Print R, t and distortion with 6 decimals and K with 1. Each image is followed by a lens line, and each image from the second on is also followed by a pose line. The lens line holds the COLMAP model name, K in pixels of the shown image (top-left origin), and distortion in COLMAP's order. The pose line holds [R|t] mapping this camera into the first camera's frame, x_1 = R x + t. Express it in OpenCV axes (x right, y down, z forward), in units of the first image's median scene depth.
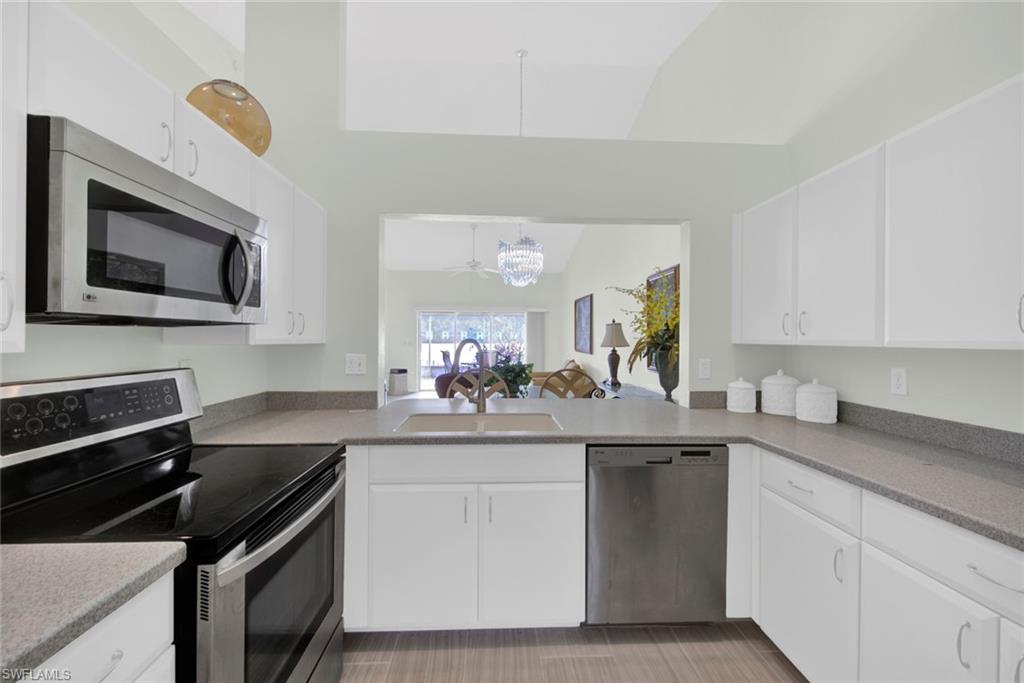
lens RADIAL K [[404.3, 0, 510.3], [0, 404.3, 337.5], [0, 0, 1]] dist [0.006500, -0.003855]
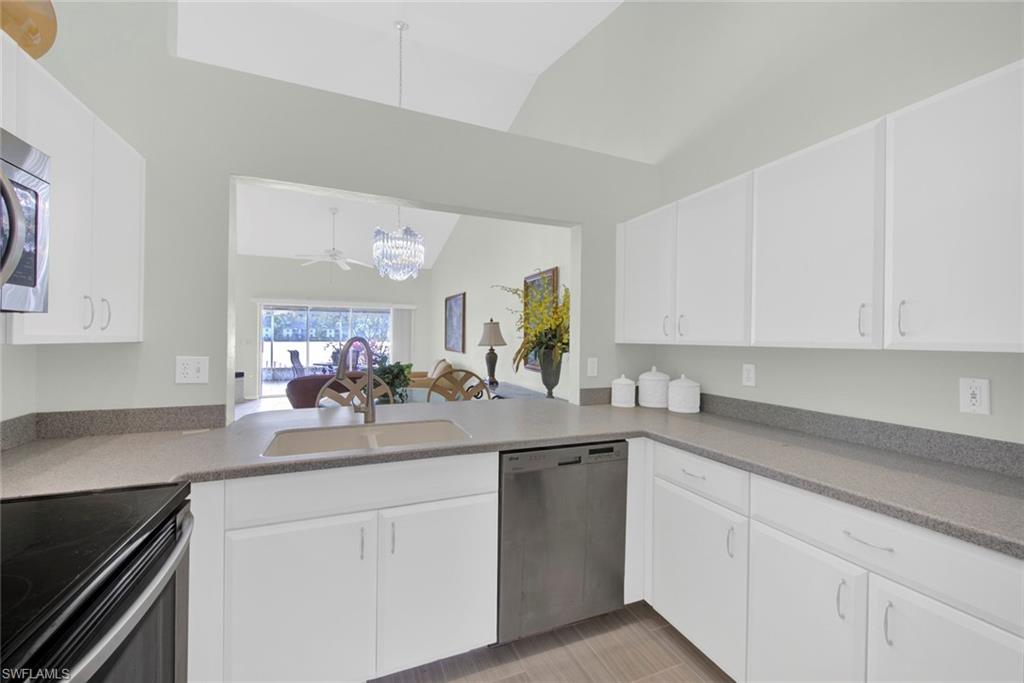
lens RADIAL K [[404.3, 0, 509.9], [0, 404.3, 338.0], [0, 0, 1]] dist [0.006500, -0.003855]
pose [[0.941762, 0.005751, 0.336232, -0.079448], [-0.007407, 0.999966, 0.003642, -0.000500], [-0.336199, -0.005920, 0.941772, 0.088874]]
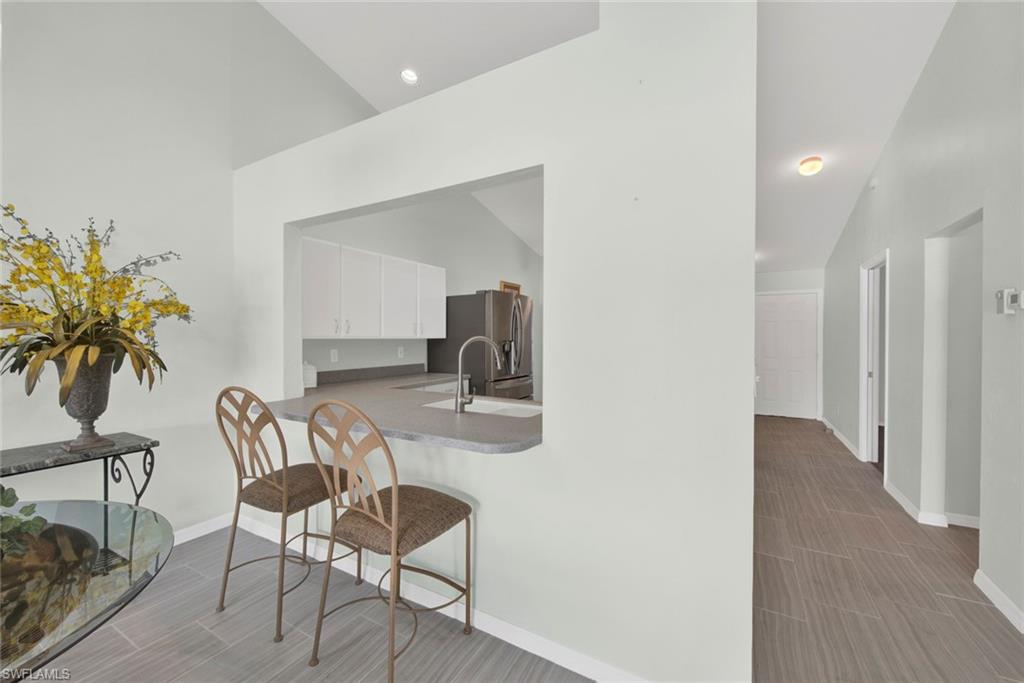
lens RADIAL K [[404.3, 0, 505.2], [0, 404.3, 338.3], [0, 0, 1]] dist [0.006500, -0.003855]
pose [[-0.836125, -0.005029, 0.548516, -0.664587], [-0.003652, 0.999987, 0.003601, 0.006518], [-0.548526, 0.001008, -0.836133, 1.705279]]
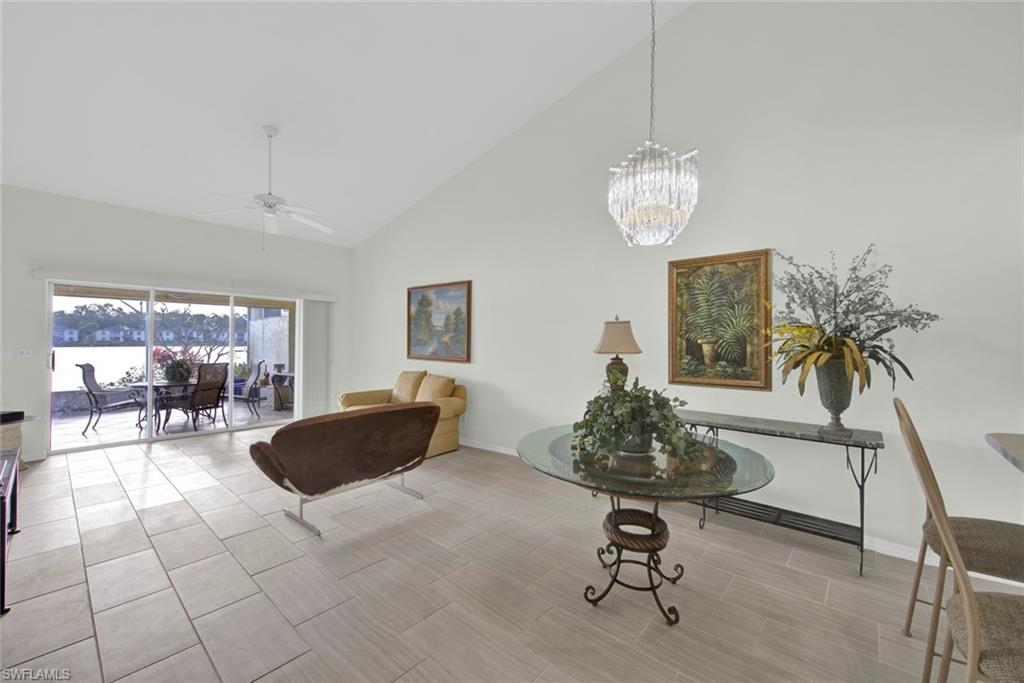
lens RADIAL K [[404.3, 0, 511.4], [0, 404.3, 338.0], [0, 0, 1]] dist [0.006500, -0.003855]
pose [[0.696306, 0.007970, 0.717701, -0.829767], [-0.005291, 0.999968, -0.005970, 0.000555], [-0.717726, 0.000360, 0.696326, 1.330812]]
